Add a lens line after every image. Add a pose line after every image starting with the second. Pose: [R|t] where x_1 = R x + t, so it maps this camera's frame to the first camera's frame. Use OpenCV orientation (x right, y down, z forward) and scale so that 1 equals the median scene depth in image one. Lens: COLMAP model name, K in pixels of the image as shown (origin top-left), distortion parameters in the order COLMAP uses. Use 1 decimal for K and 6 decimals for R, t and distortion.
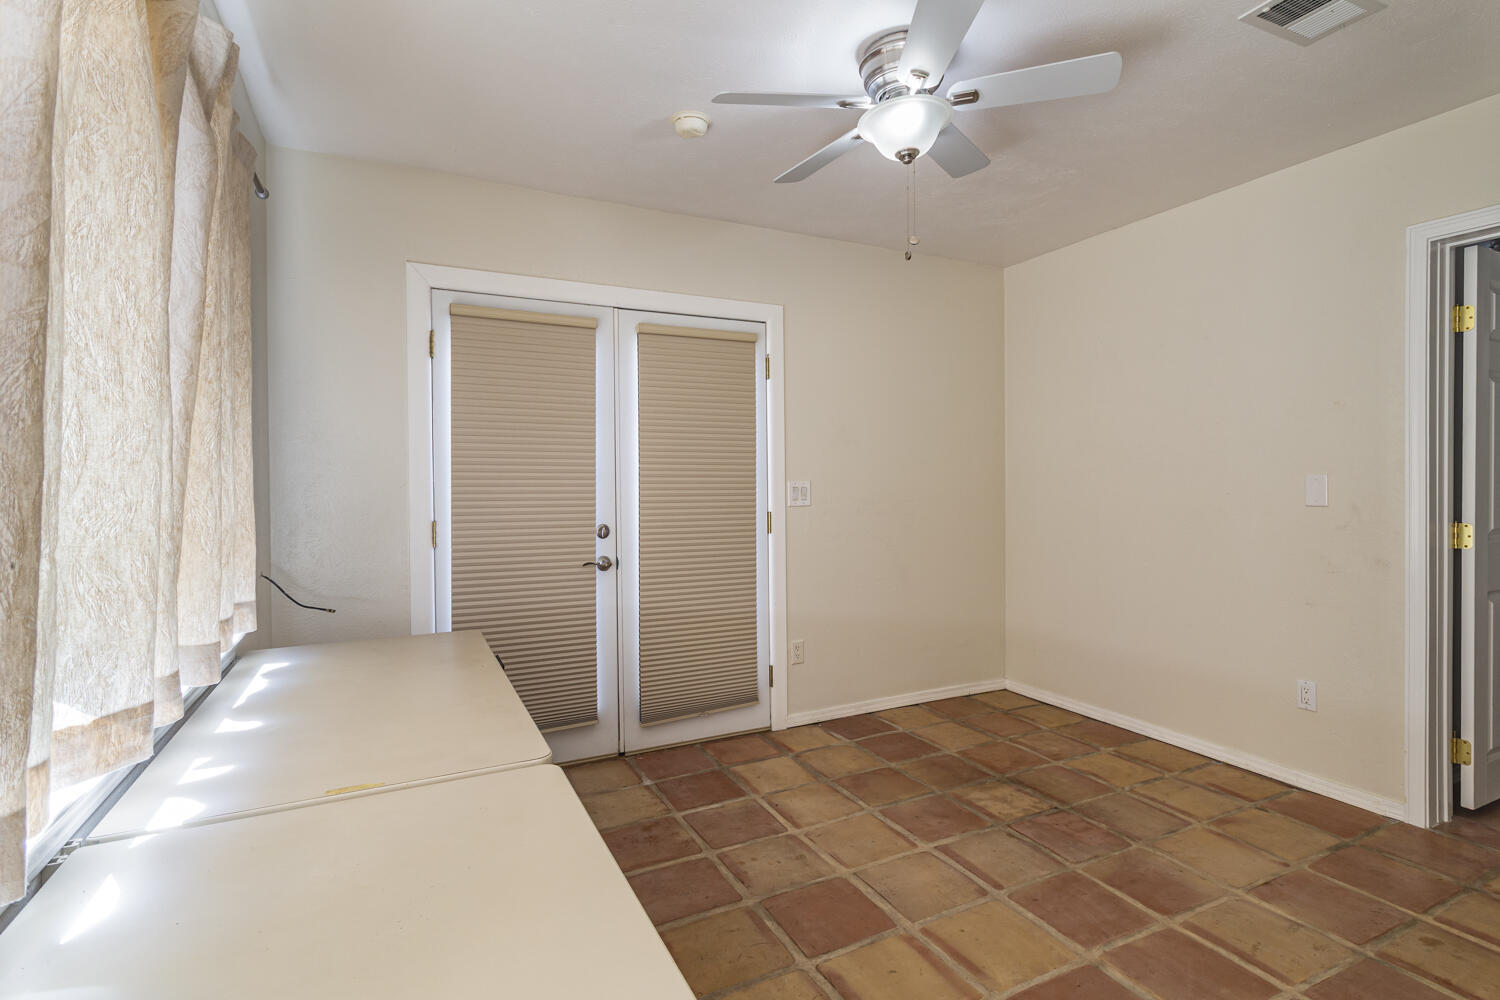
lens RADIAL K [[717.8, 0, 749.0], [0, 717.8, 490.6], [0, 0, 1]] dist [0.002424, 0.000837]
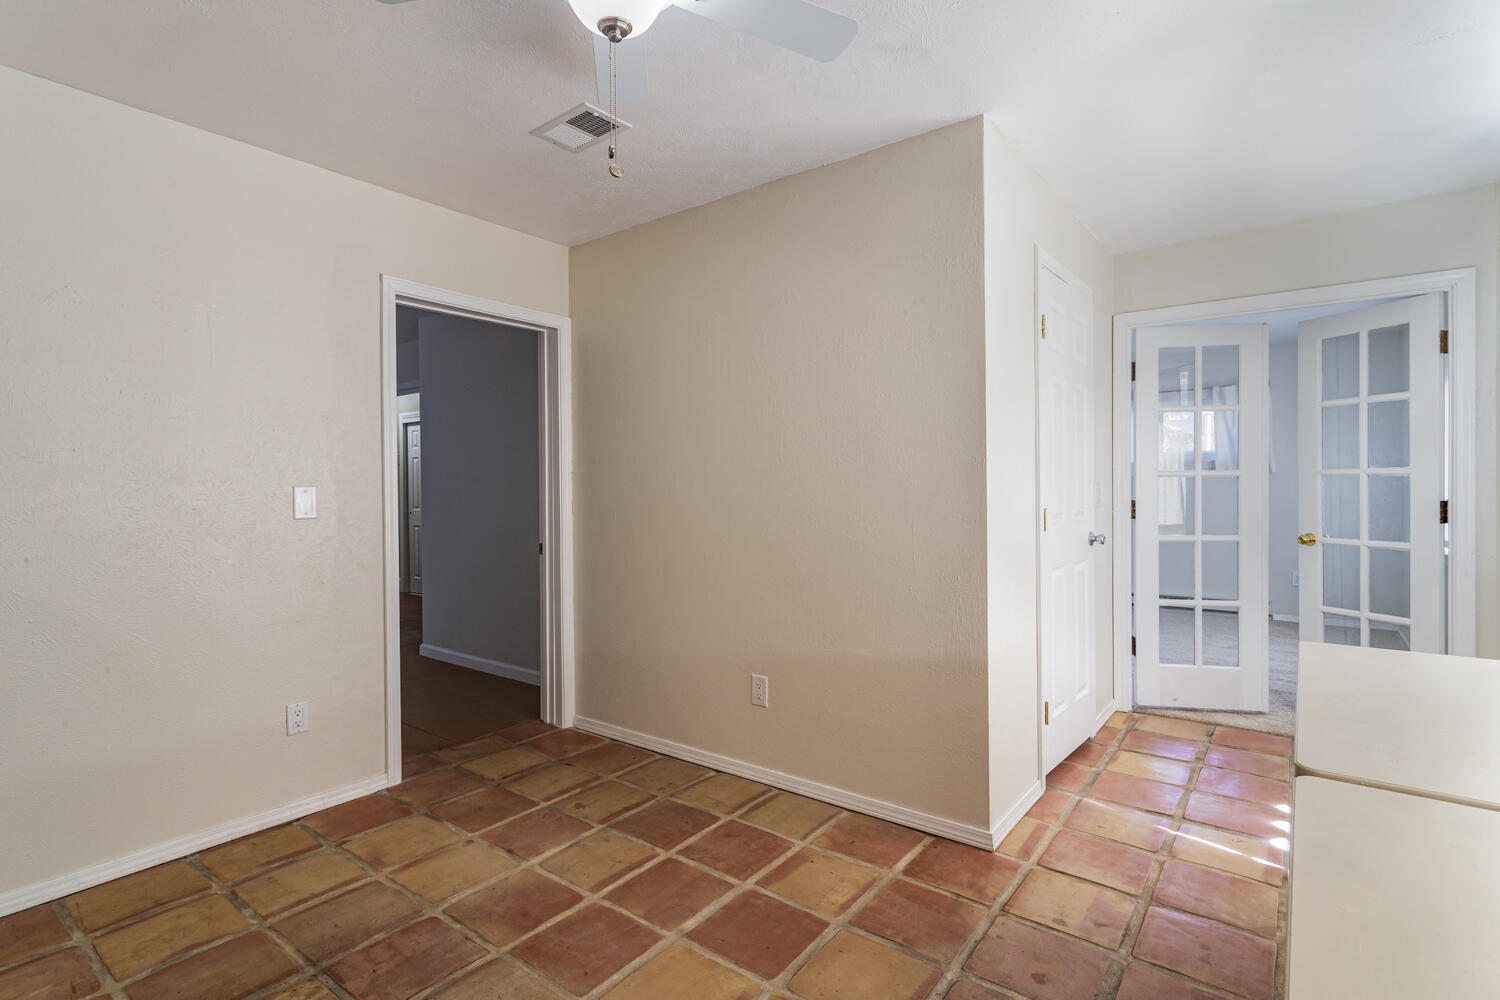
lens RADIAL K [[717.8, 0, 748.3], [0, 717.8, 495.9], [0, 0, 1]] dist [0.002424, 0.000837]
pose [[-0.439247, 0.000963, 0.898366, -0.379866], [0.023200, 0.999678, 0.010272, -0.005820], [-0.898067, 0.025354, -0.439128, 0.977801]]
